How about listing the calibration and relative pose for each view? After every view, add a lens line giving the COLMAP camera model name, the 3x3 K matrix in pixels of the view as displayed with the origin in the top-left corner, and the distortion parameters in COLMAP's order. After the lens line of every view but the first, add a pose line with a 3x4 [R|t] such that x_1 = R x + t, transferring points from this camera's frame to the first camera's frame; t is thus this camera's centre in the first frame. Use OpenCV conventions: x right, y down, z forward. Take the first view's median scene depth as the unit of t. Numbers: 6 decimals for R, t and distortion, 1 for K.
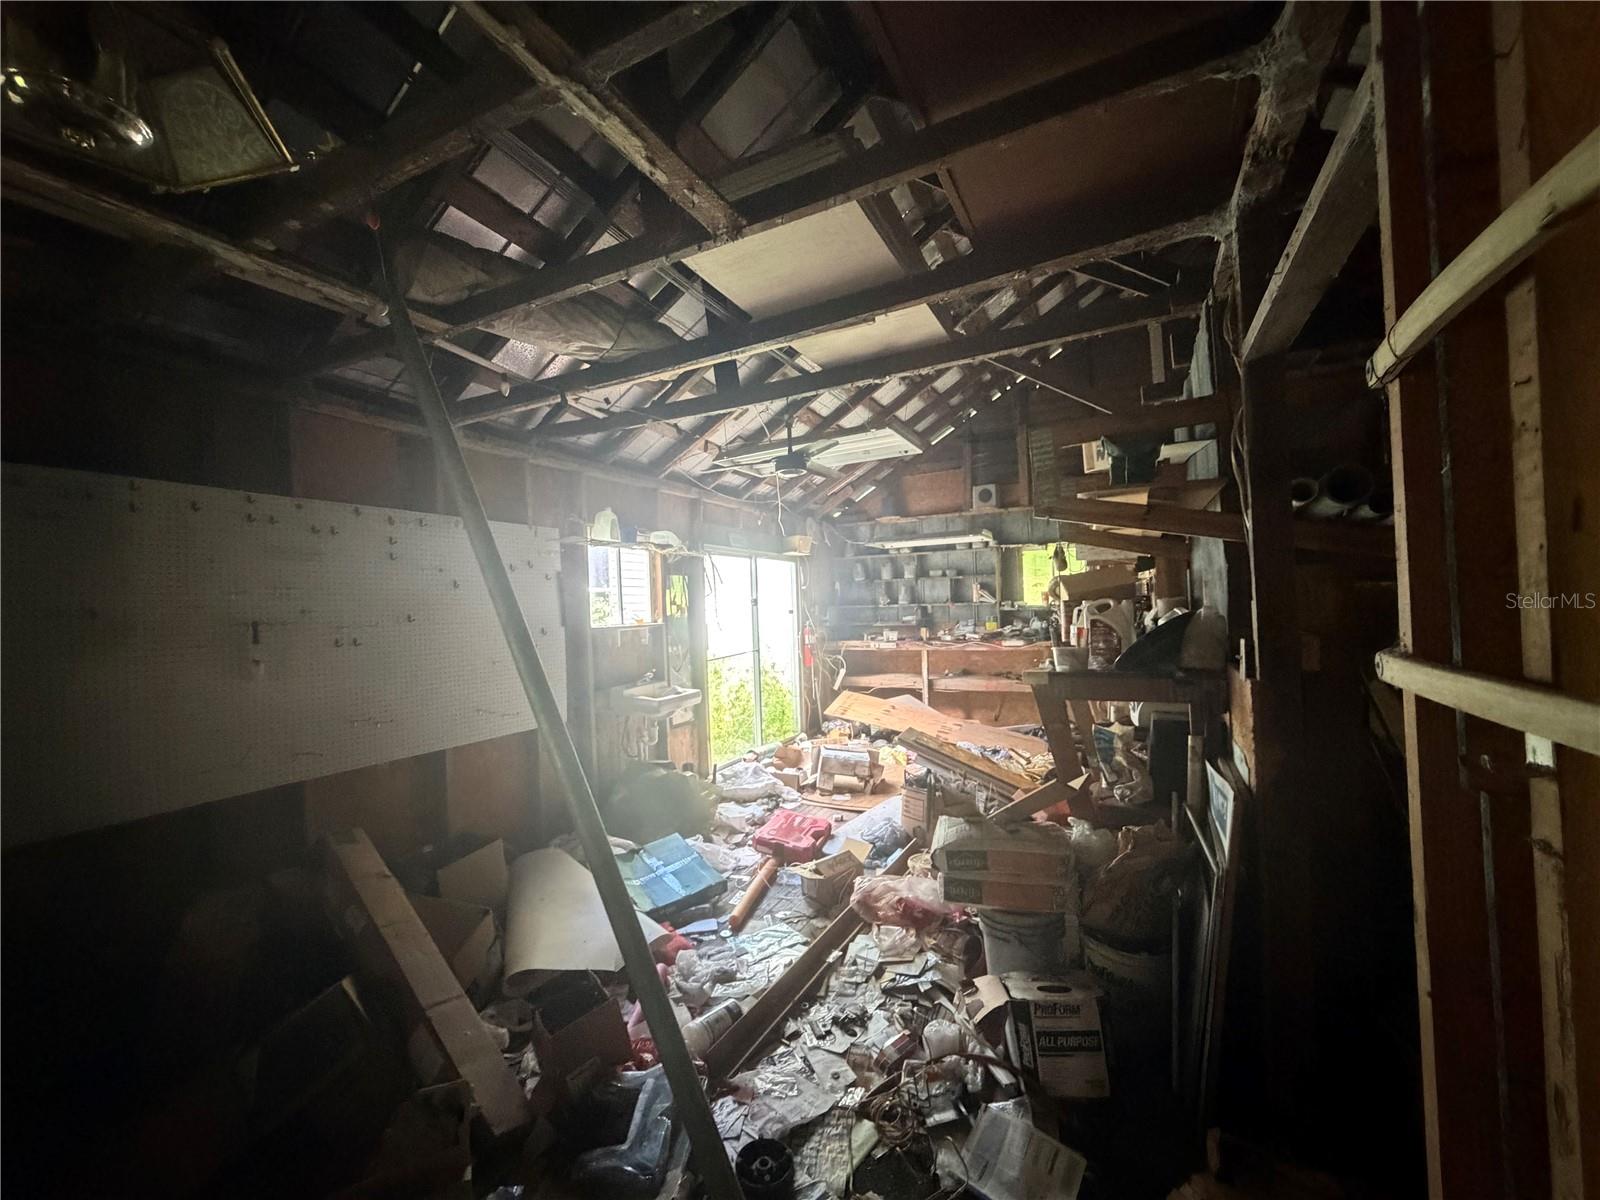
lens RADIAL K [[642.8, 0, 794.1], [0, 642.8, 606.2], [0, 0, 1]] dist [0.002104, 0.000066]
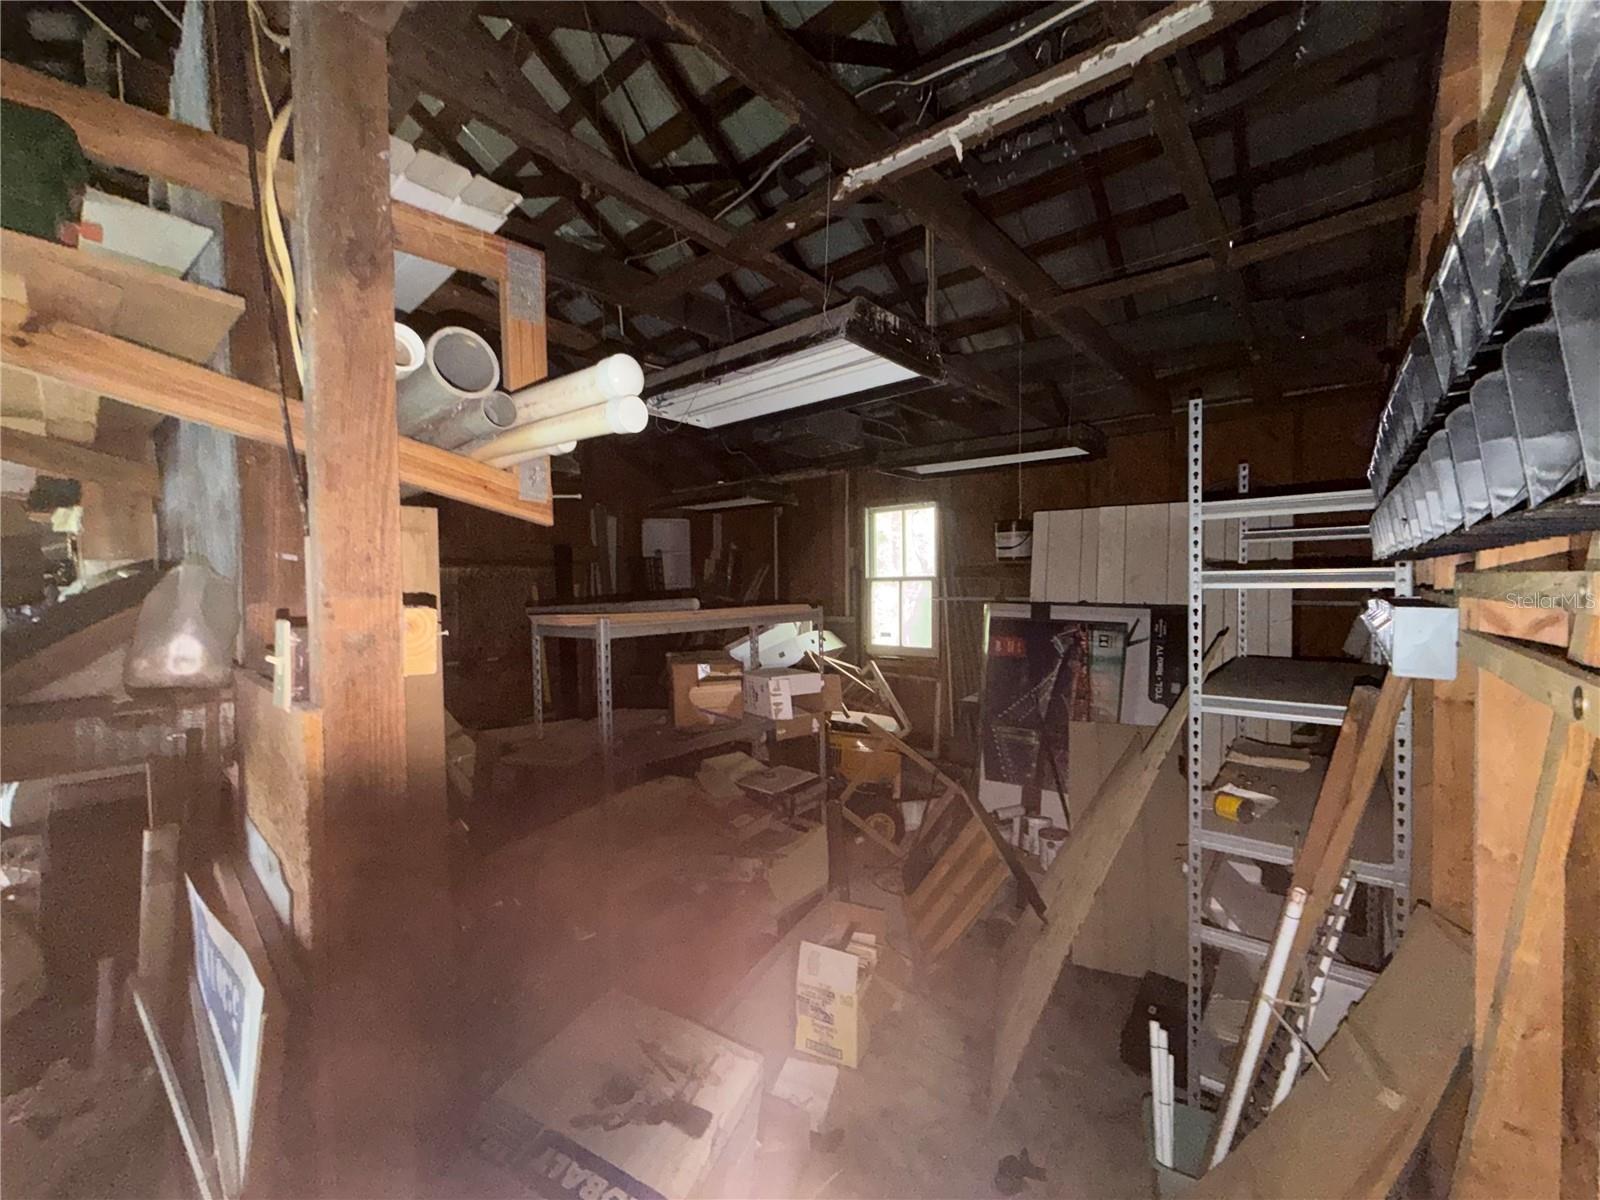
lens RADIAL K [[642.8, 0, 796.8], [0, 642.8, 603.4], [0, 0, 1]] dist [0.002104, 0.000066]
pose [[0.240396, 0.003458, 0.970669, 0.283524], [-0.014701, 0.999892, 0.000078, 0.028308], [-0.970563, -0.014288, 0.240421, 0.446945]]
